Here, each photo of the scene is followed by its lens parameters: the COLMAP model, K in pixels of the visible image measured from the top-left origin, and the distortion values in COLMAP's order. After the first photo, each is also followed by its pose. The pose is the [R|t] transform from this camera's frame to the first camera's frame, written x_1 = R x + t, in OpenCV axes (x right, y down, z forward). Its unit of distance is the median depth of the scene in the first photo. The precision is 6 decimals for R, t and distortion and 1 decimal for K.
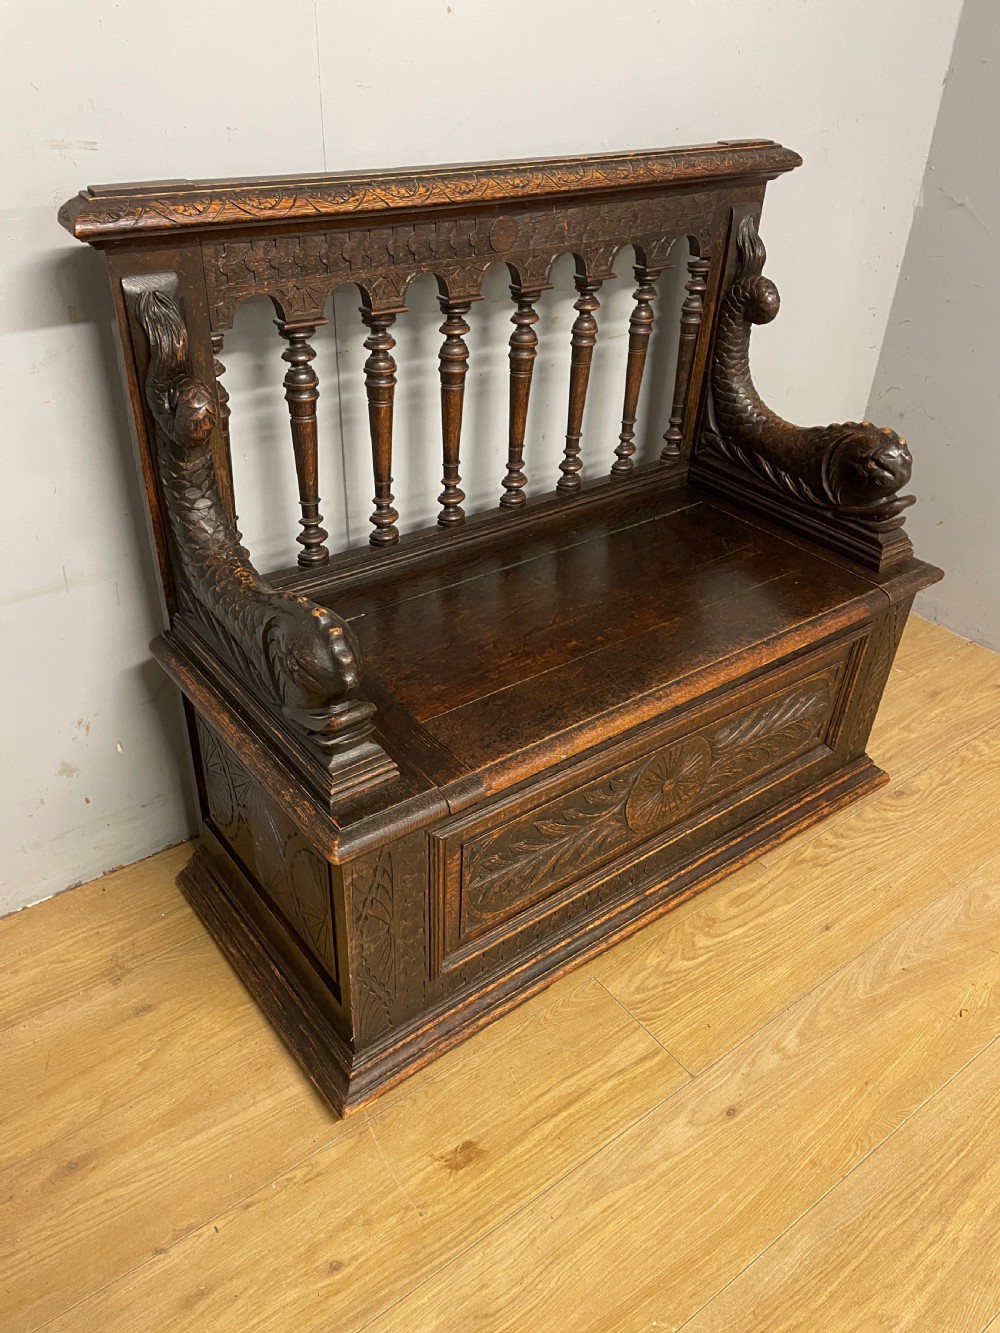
lens RADIAL K [[1011.1, 0, 498.0], [0, 1011.1, 665.3], [0, 0, 1]] dist [0.087221, -0.112291]
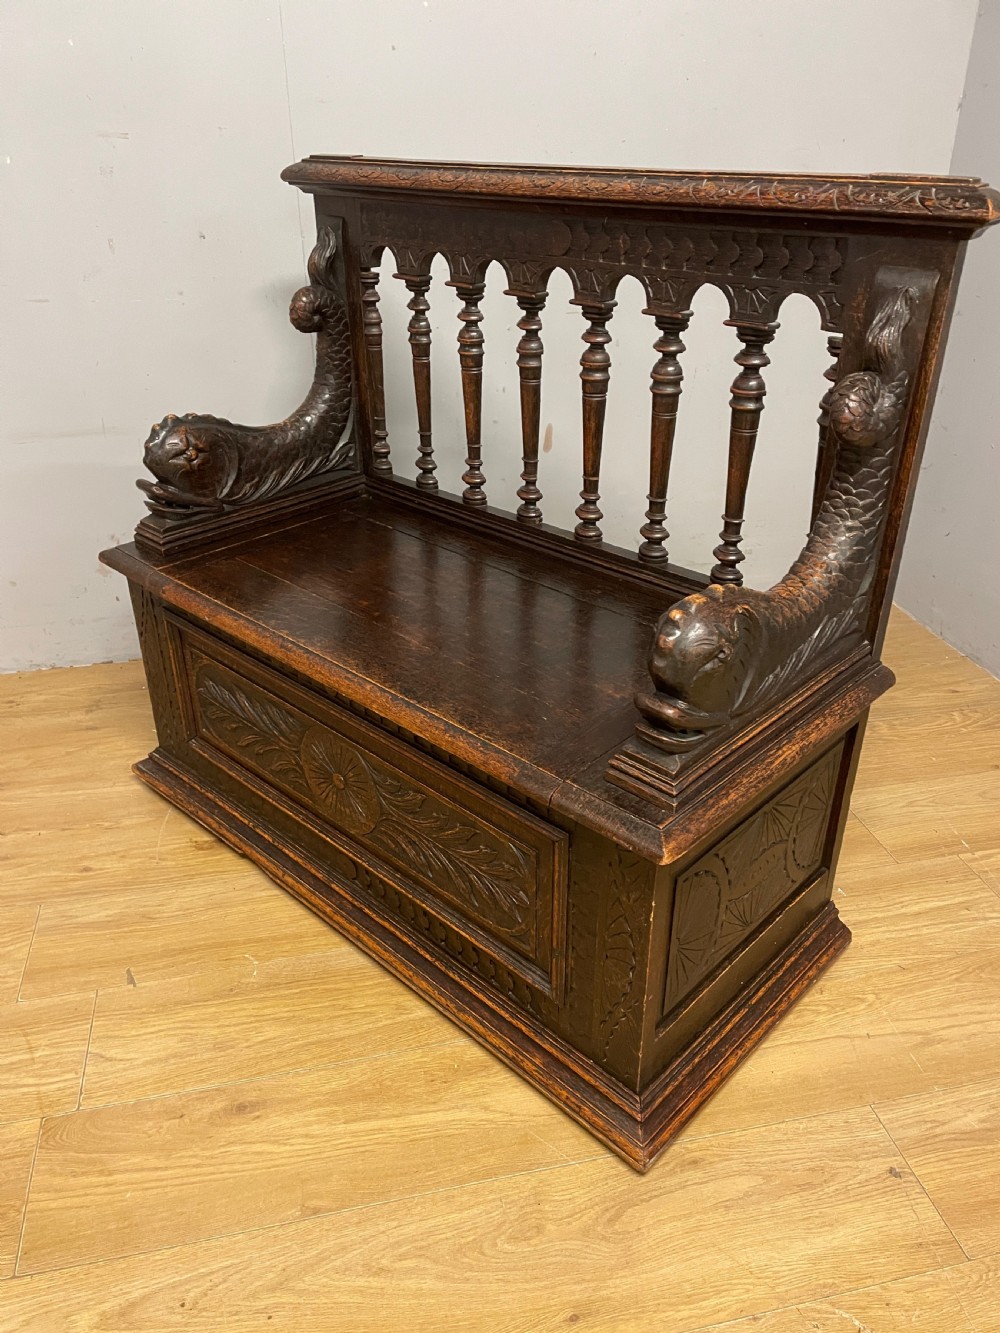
lens RADIAL K [[1011.1, 0, 489.5], [0, 1011.1, 677.9], [0, 0, 1]] dist [0.087221, -0.112291]
pose [[0.151284, 0.448097, -0.881091, 1.103378], [-0.540651, 0.783719, 0.305747, -0.368345], [0.827533, 0.430108, 0.360828, 0.798720]]
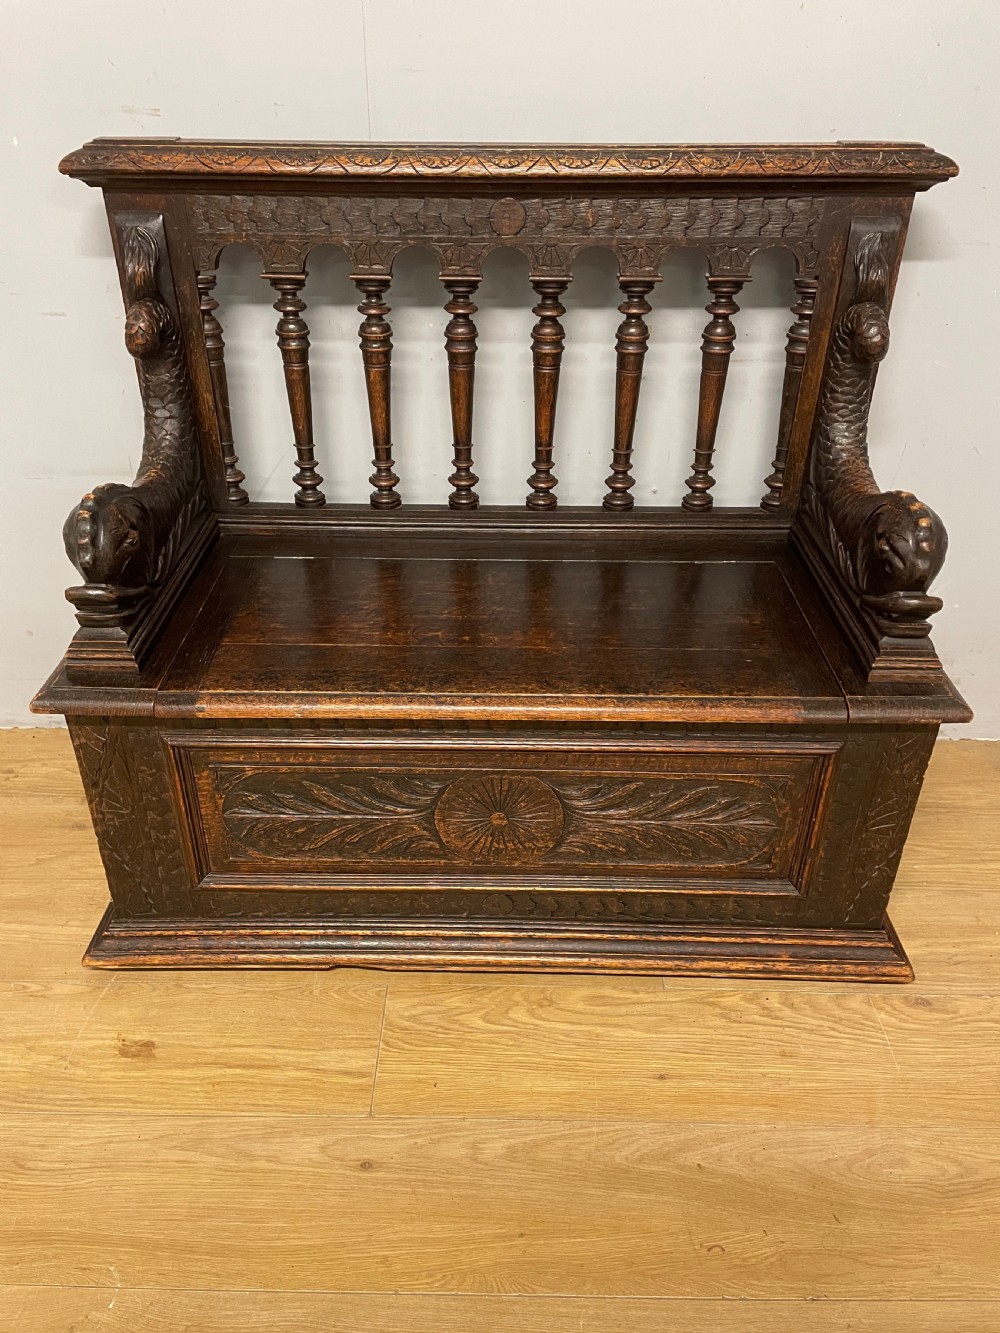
lens RADIAL K [[1011.1, 0, 497.2], [0, 1011.1, 659.9], [0, 0, 1]] dist [0.087221, -0.112291]
pose [[0.788956, 0.290767, -0.541297, 0.677512], [-0.322081, 0.945922, 0.038676, -0.056442], [0.523270, 0.143828, 0.839942, 0.239116]]
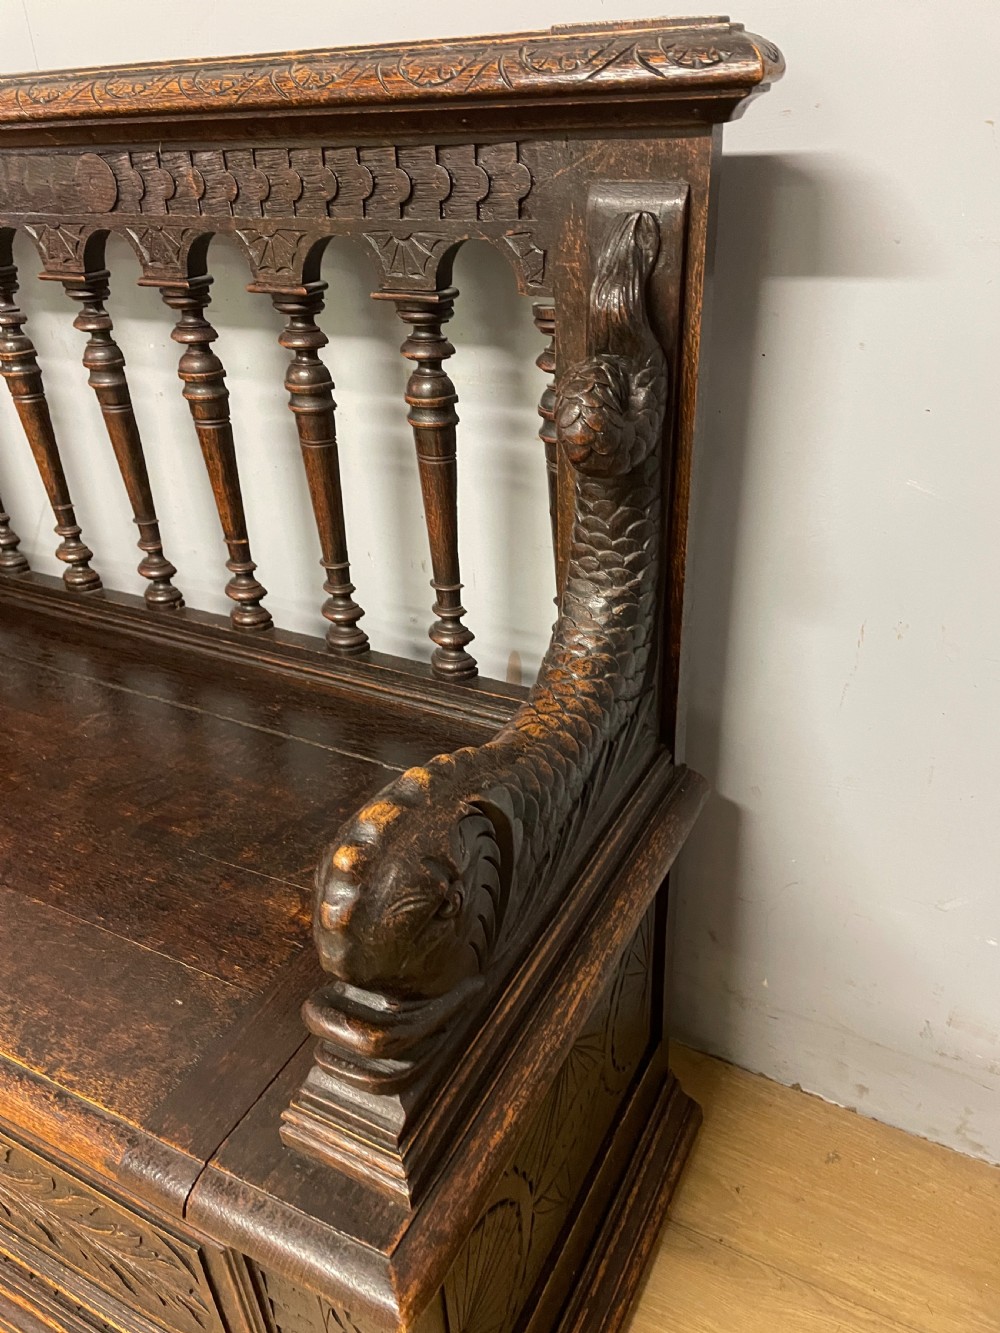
lens RADIAL K [[1011.1, 0, 496.4], [0, 1011.1, 661.1], [0, 0, 1]] dist [0.087221, -0.112291]
pose [[0.412727, 0.401728, -0.817479, 0.762097], [-0.454345, 0.868659, 0.197491, -0.418499], [0.789448, 0.289907, 0.541042, 0.972591]]
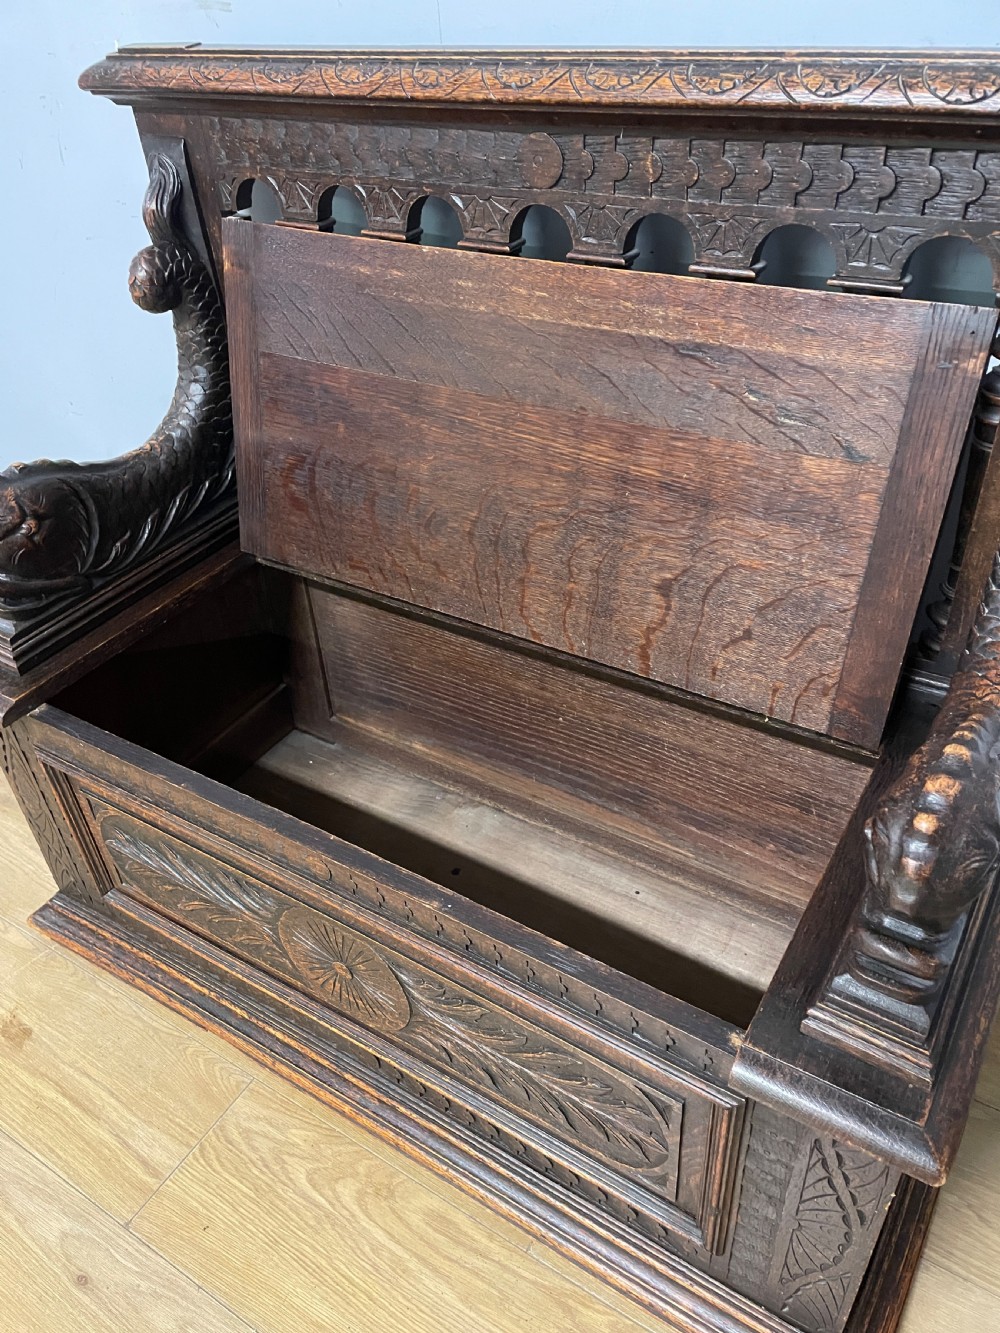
lens RADIAL K [[1011.1, 0, 496.4], [0, 1011.1, 678.5], [0, 0, 1]] dist [0.087221, -0.112291]
pose [[0.341376, 0.524336, -0.780086, 0.718942], [-0.458421, 0.817420, 0.348819, -0.380018], [0.820556, 0.238529, 0.519414, 0.736597]]
